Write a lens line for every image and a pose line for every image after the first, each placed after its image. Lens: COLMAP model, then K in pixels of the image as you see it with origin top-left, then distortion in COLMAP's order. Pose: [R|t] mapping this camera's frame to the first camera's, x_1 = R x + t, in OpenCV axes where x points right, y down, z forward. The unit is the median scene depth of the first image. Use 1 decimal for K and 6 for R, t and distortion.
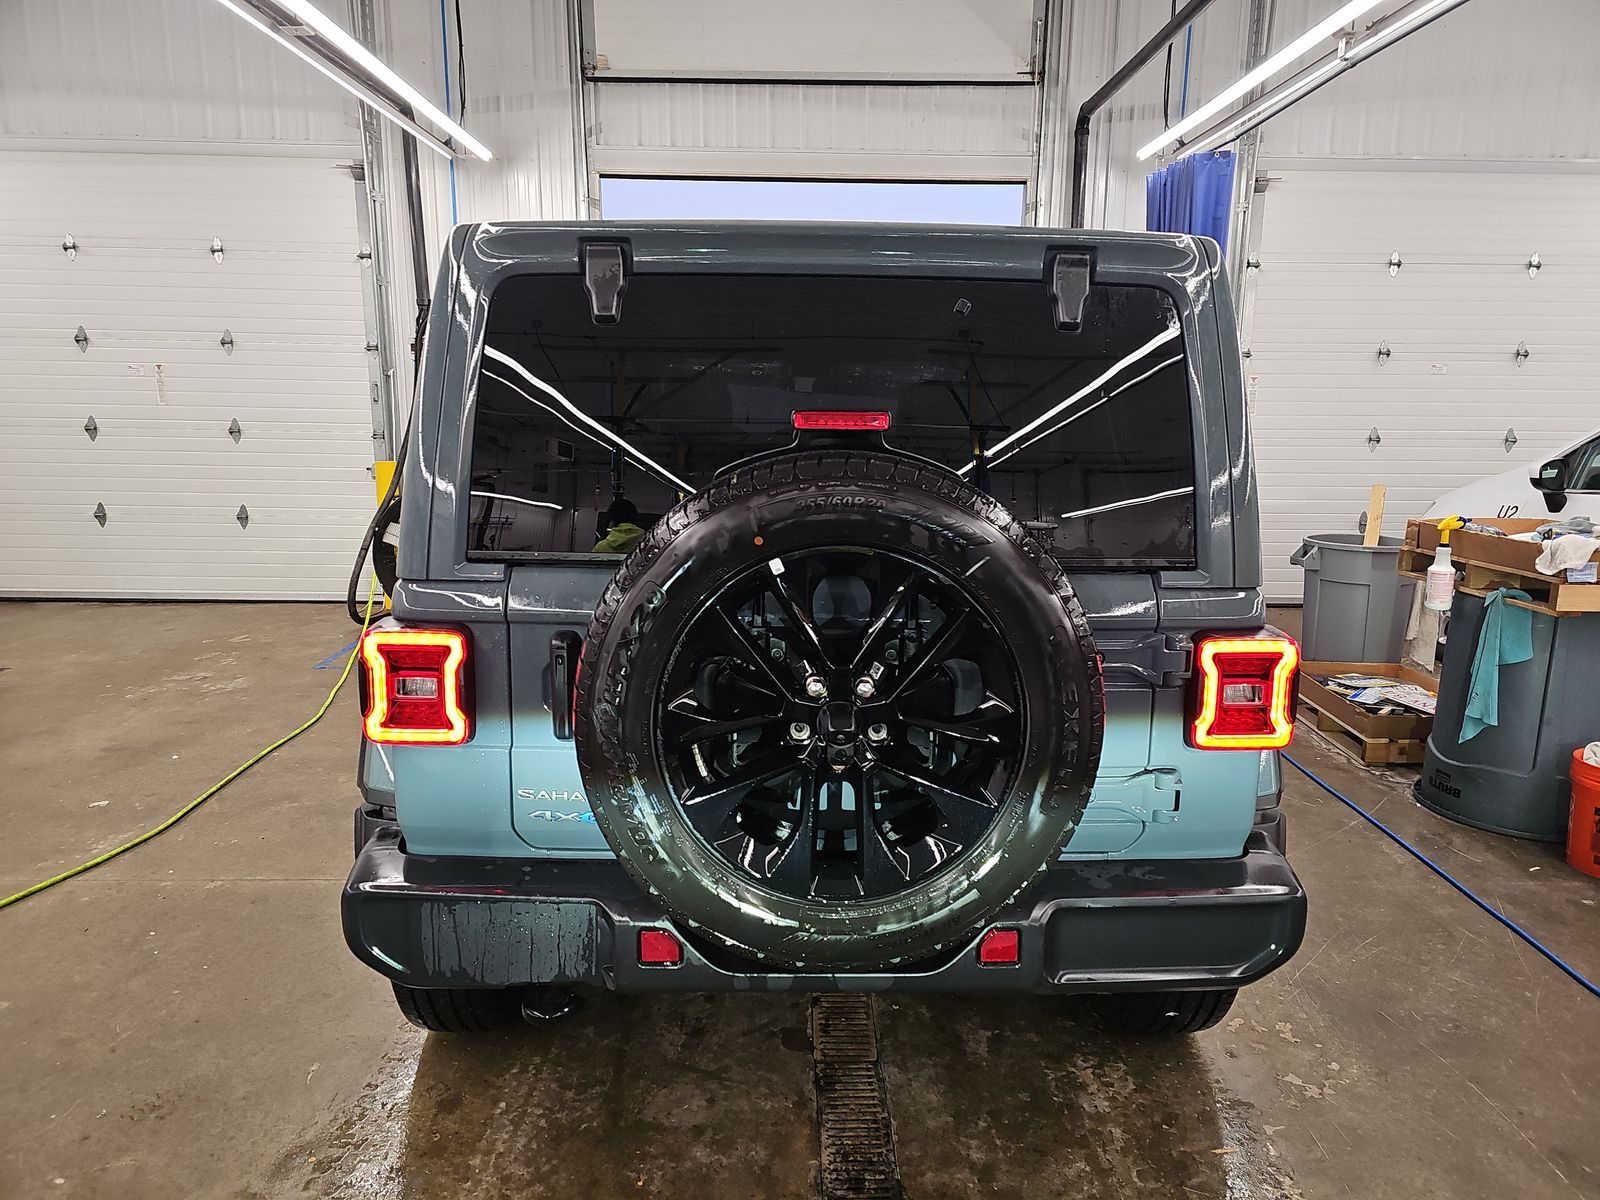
lens RADIAL K [[1064.7, 0, 824.1], [0, 1064.7, 595.5], [0, 0, 1]] dist [0.052217, -0.046394]
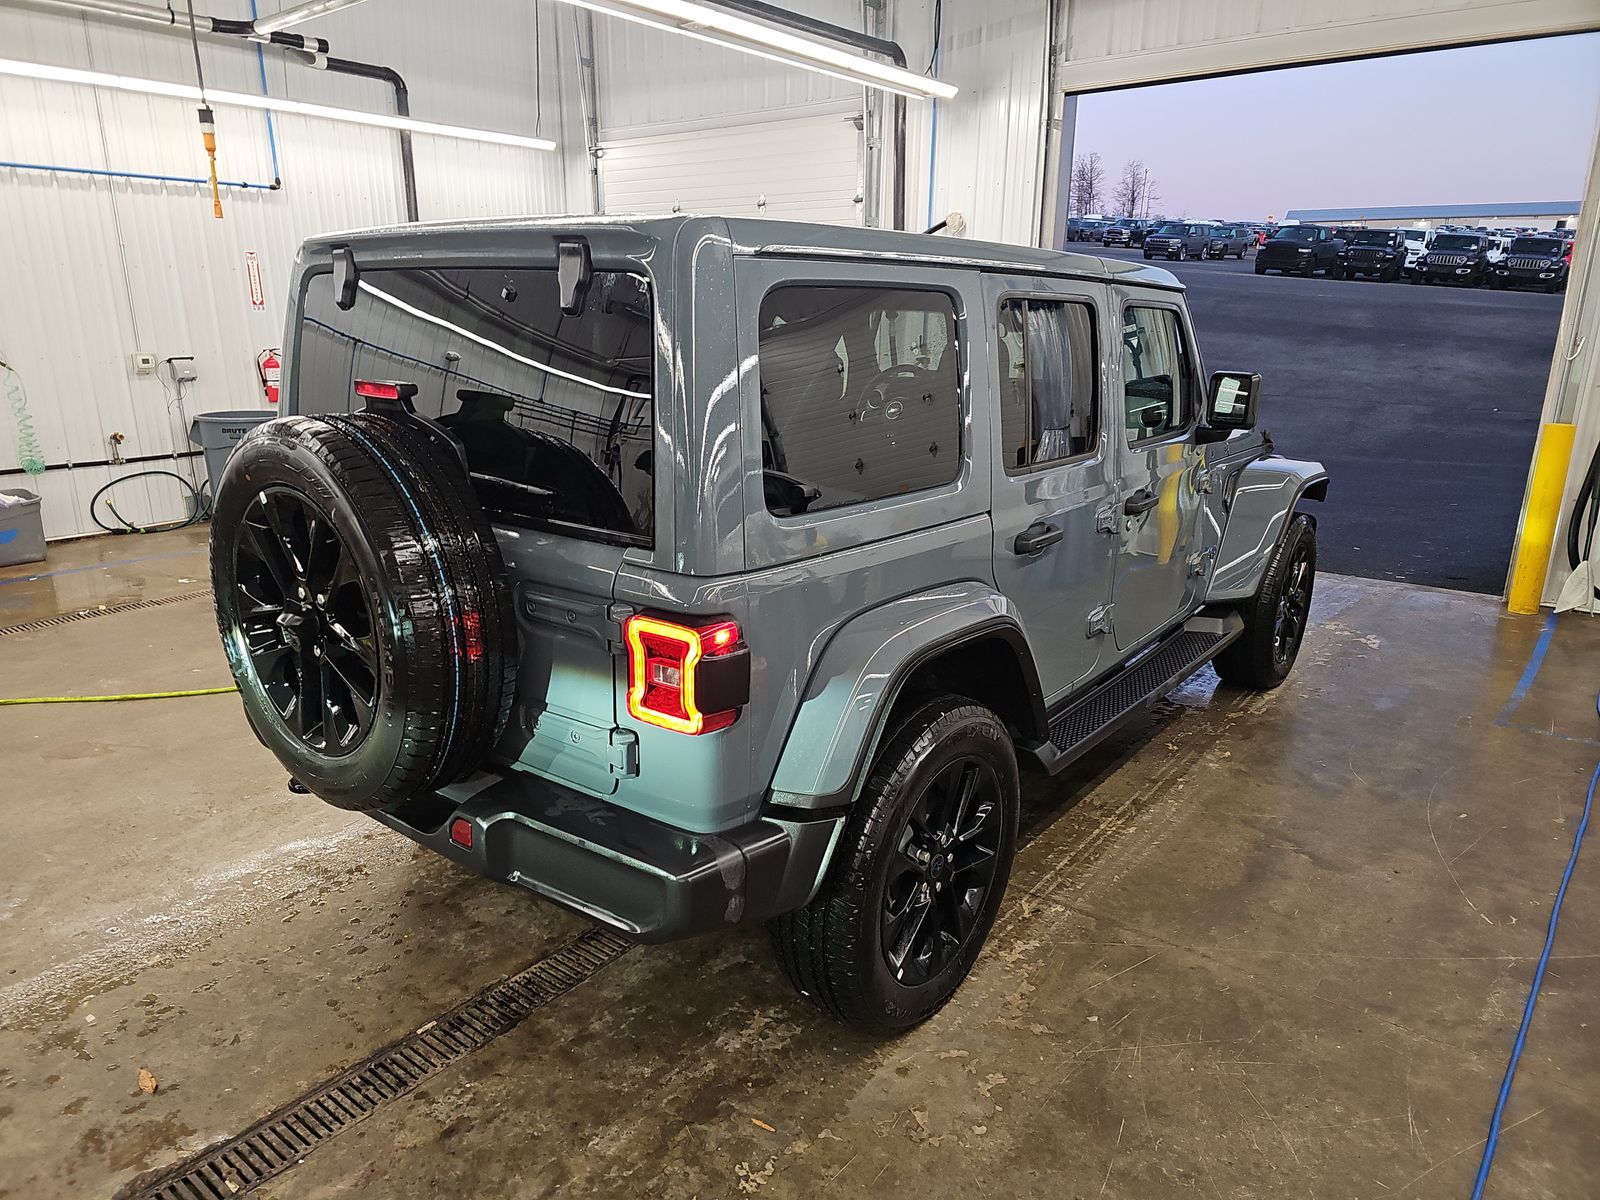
lens RADIAL K [[1055.4, 0, 762.5], [0, 1055.4, 607.6], [0, 0, 1]] dist [0.042787, -0.004558]
pose [[0.762902, 0.172792, -0.622995, 0.856213], [-0.116791, 0.984603, 0.130066, -0.091270], [0.635877, -0.026468, 0.771336, 0.220094]]
